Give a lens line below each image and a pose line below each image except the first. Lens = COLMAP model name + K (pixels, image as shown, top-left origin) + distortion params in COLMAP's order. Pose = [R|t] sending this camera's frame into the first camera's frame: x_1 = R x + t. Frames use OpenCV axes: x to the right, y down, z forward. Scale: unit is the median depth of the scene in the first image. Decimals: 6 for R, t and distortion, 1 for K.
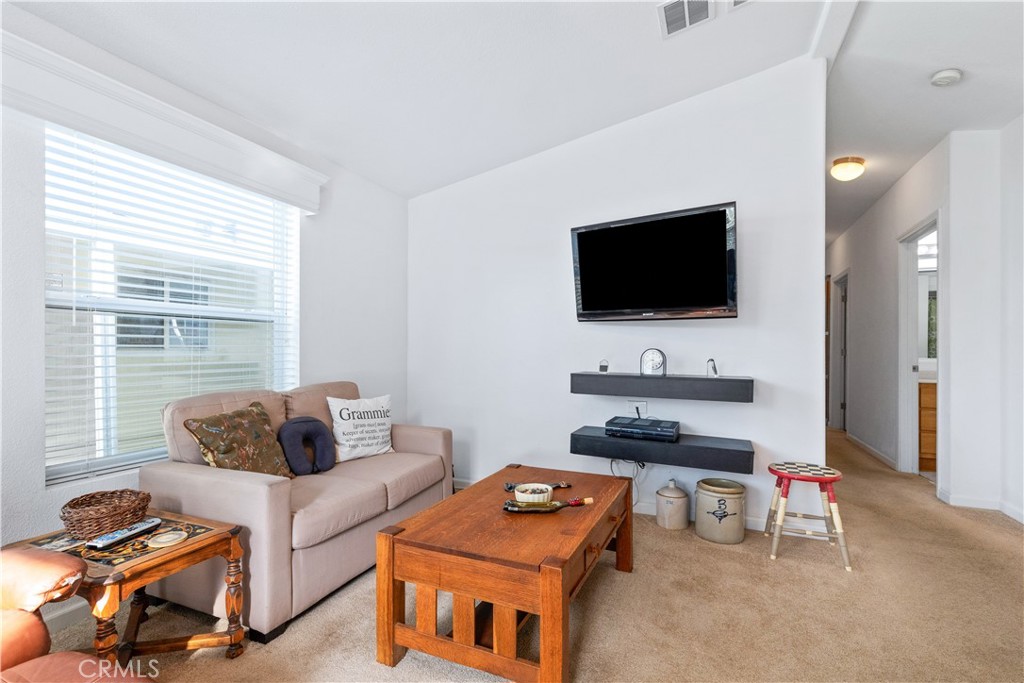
lens RADIAL K [[469.7, 0, 513.6], [0, 469.7, 349.9], [0, 0, 1]] dist [0.000312, 0.000150]
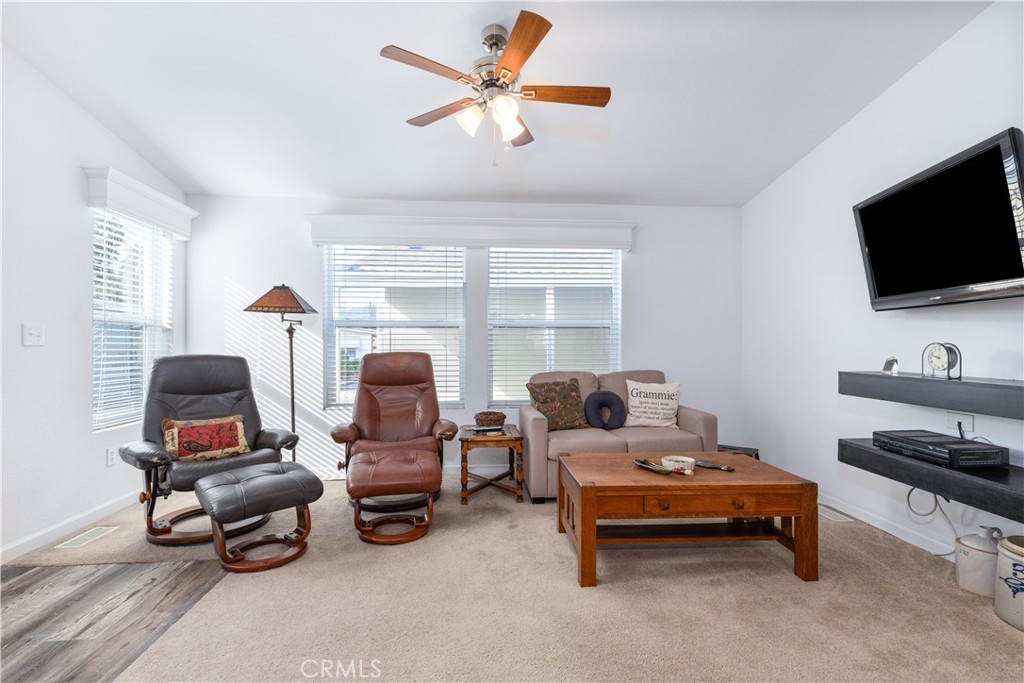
lens RADIAL K [[469.7, 0, 510.8], [0, 469.7, 342.9], [0, 0, 1]] dist [0.000312, 0.000150]
pose [[0.466587, -0.010467, -0.884414, 0.660527], [0.003168, 0.999943, -0.010163, 0.002543], [0.884470, 0.001941, 0.466593, 0.029095]]
